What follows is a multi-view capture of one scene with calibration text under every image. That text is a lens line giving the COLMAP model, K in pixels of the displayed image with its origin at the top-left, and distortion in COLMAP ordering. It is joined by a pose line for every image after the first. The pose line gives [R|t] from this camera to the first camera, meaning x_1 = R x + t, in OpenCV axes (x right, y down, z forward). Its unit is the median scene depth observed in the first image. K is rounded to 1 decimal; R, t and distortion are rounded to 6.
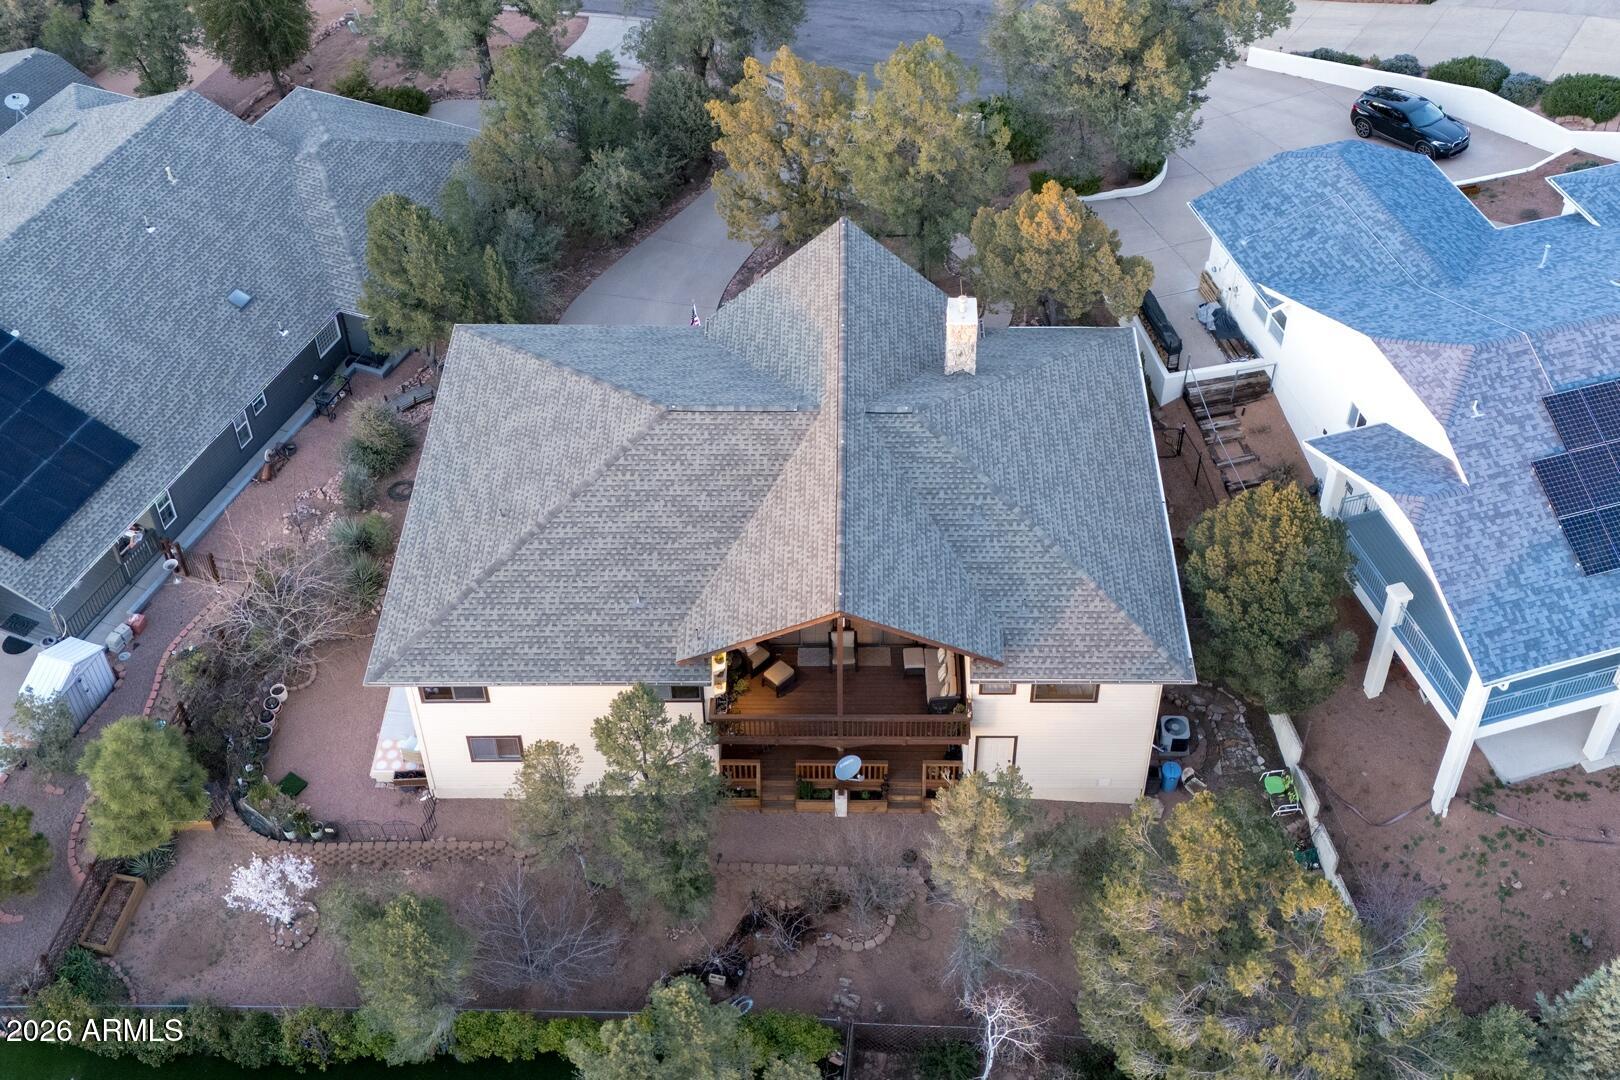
lens RADIAL K [[1888.9, 0, 810.0], [0, 1888.9, 540.0], [0, 0, 1]] dist [0.229814, -0.749227]
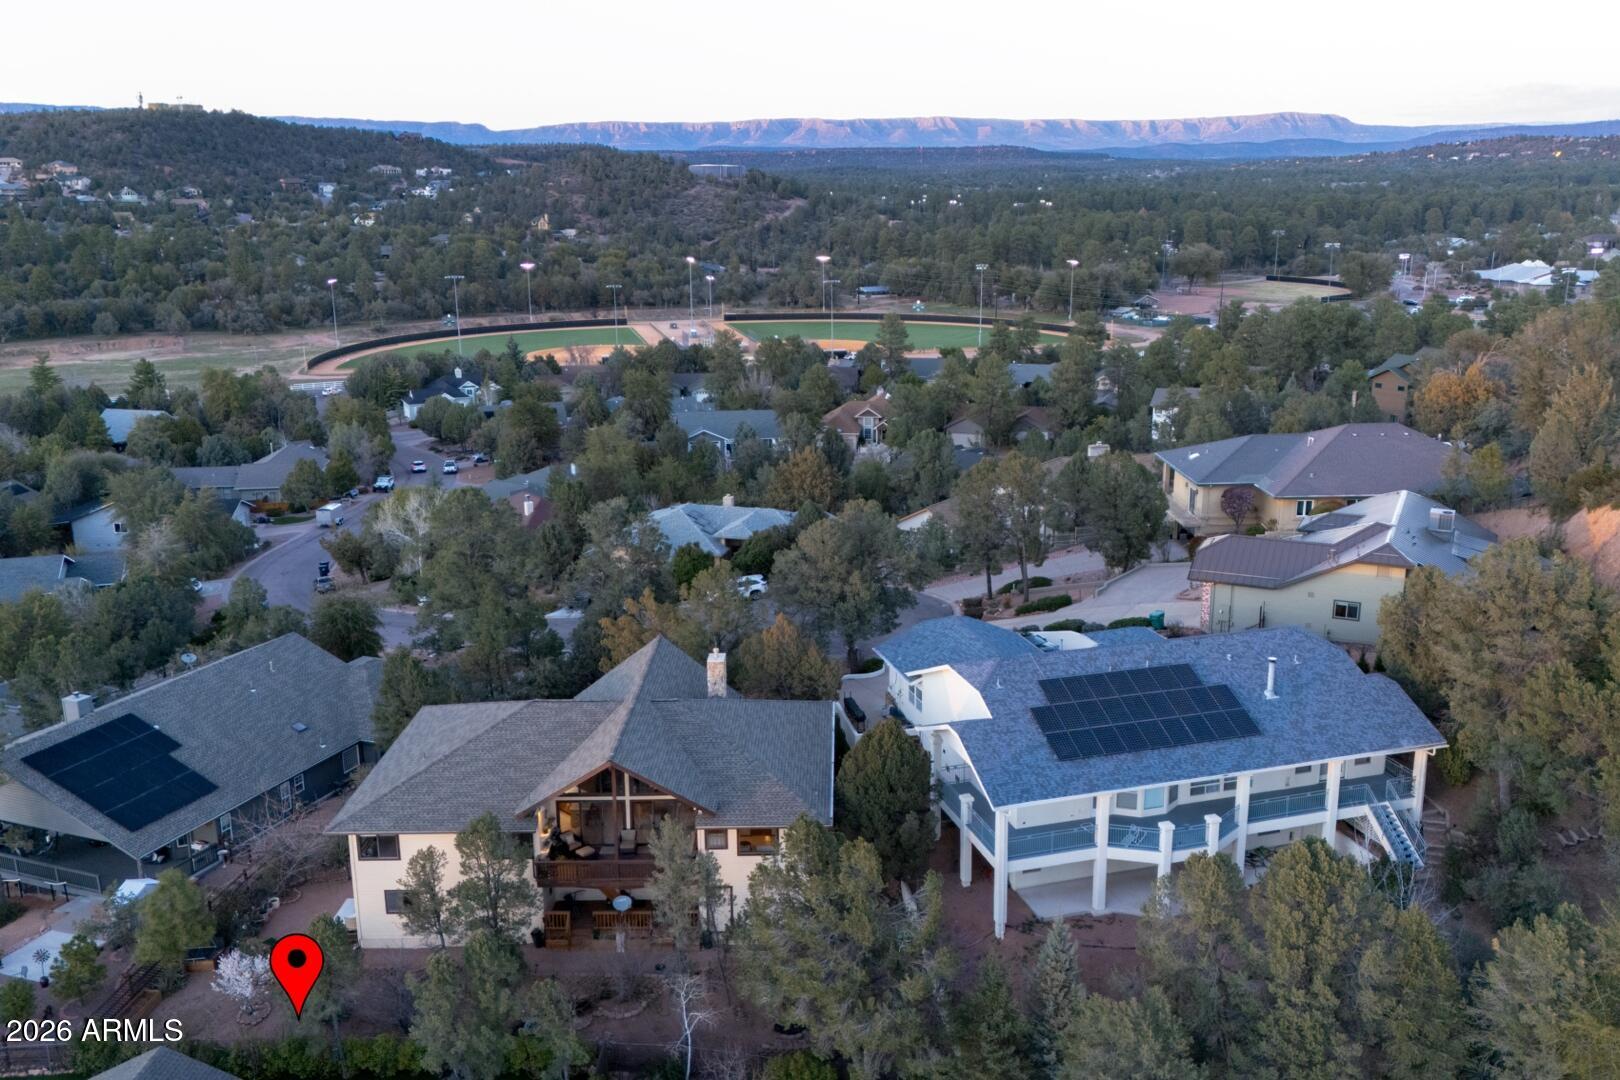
lens RADIAL K [[1470.7, 0, 810.0], [0, 1470.7, 540.0], [0, 0, 1]] dist [-0.009652, -0.001783]
pose [[0.999937, 0.011154, 0.001454, 0.167353], [-0.008990, 0.870188, -0.492637, 0.449629], [-0.006760, 0.492593, 0.870234, -0.198211]]
